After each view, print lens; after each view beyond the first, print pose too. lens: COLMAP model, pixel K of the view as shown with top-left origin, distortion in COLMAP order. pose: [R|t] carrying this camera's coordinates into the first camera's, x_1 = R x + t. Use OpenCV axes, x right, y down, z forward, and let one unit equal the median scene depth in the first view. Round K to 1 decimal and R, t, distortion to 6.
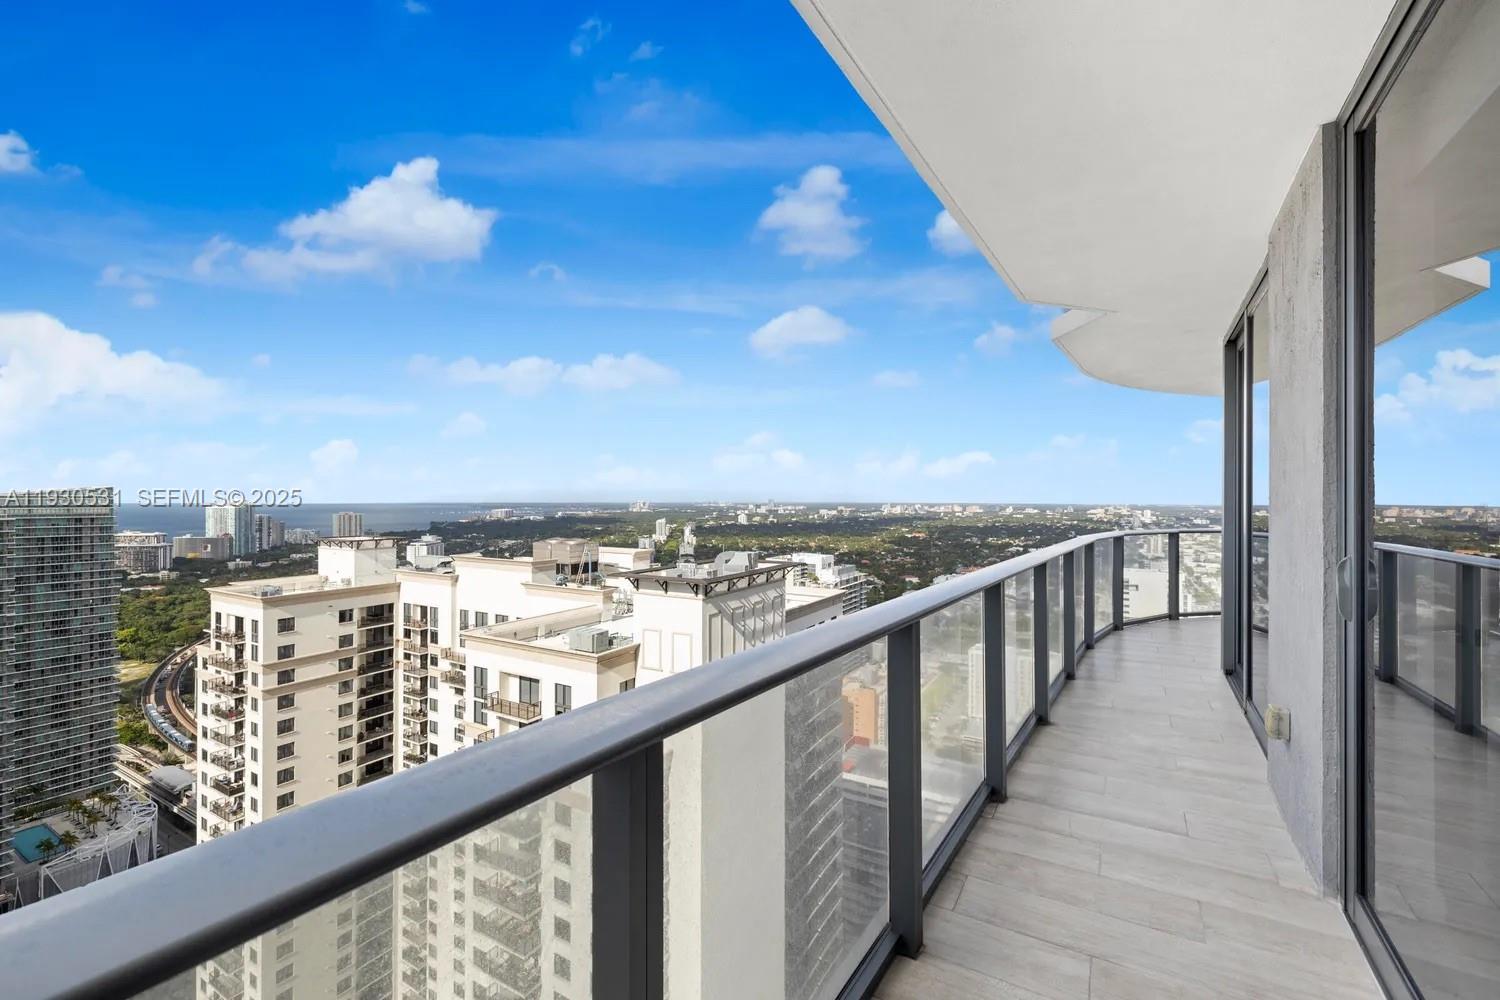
lens RADIAL K [[642.7, 0, 750.0], [0, 642.7, 500.0], [0, 0, 1]] dist [0.003019, 0.000319]
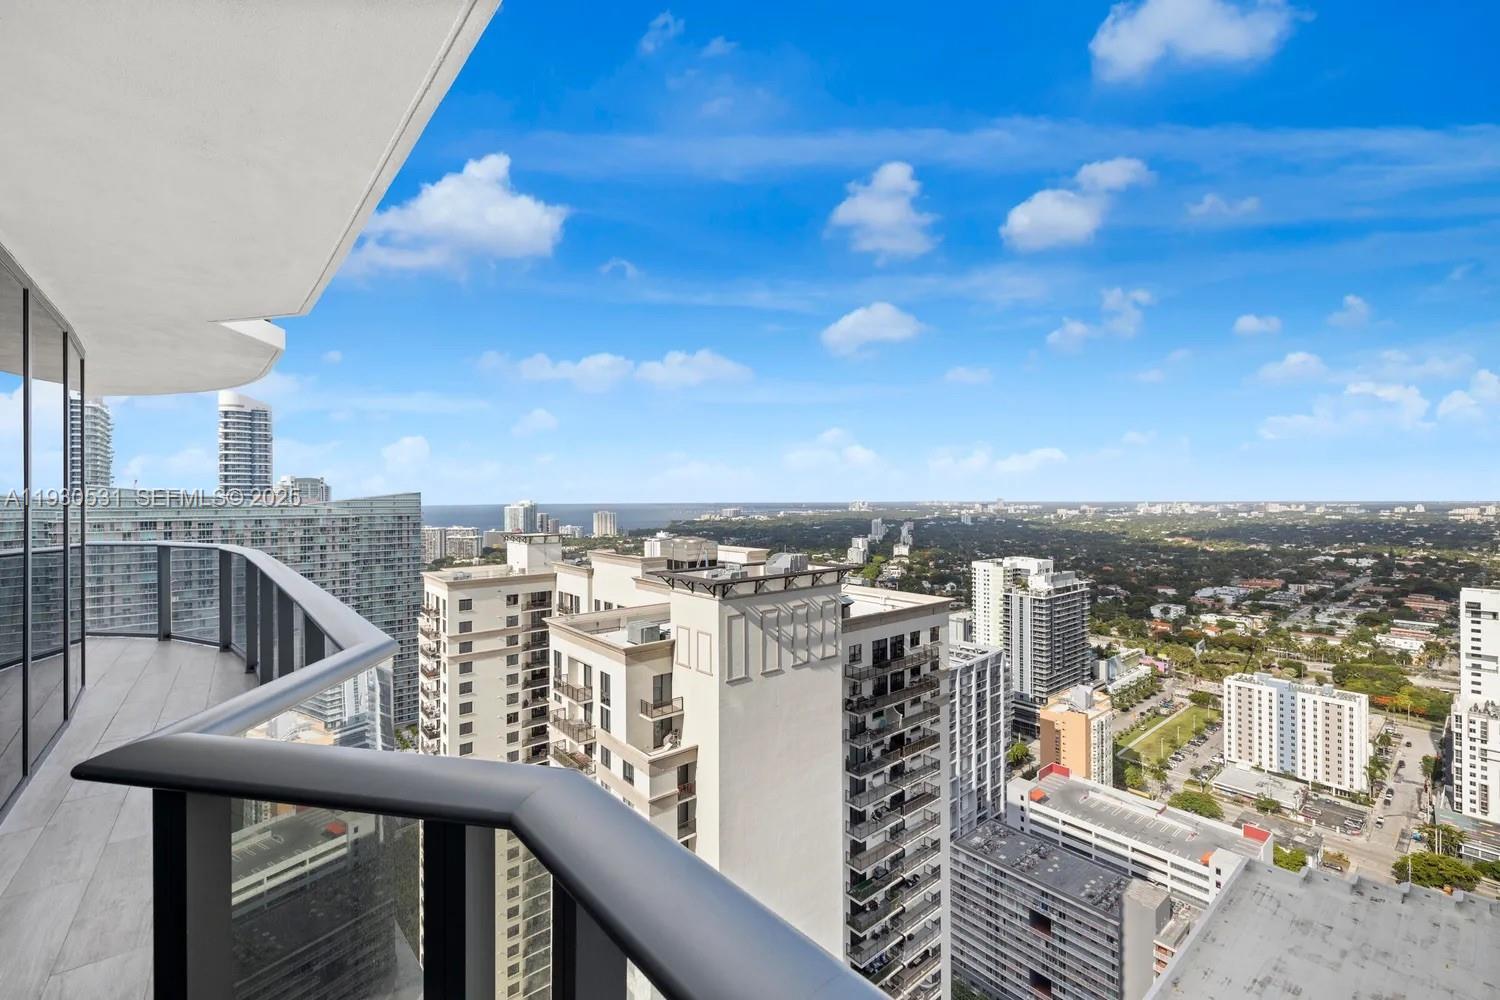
lens RADIAL K [[642.7, 0, 750.0], [0, 642.7, 500.0], [0, 0, 1]] dist [0.003019, 0.000319]
pose [[0.937247, -0.004951, -0.348631, 0.188626], [0.005327, 0.999986, 0.000118, -0.001346], [0.348625, -0.001968, 0.937260, 0.043105]]
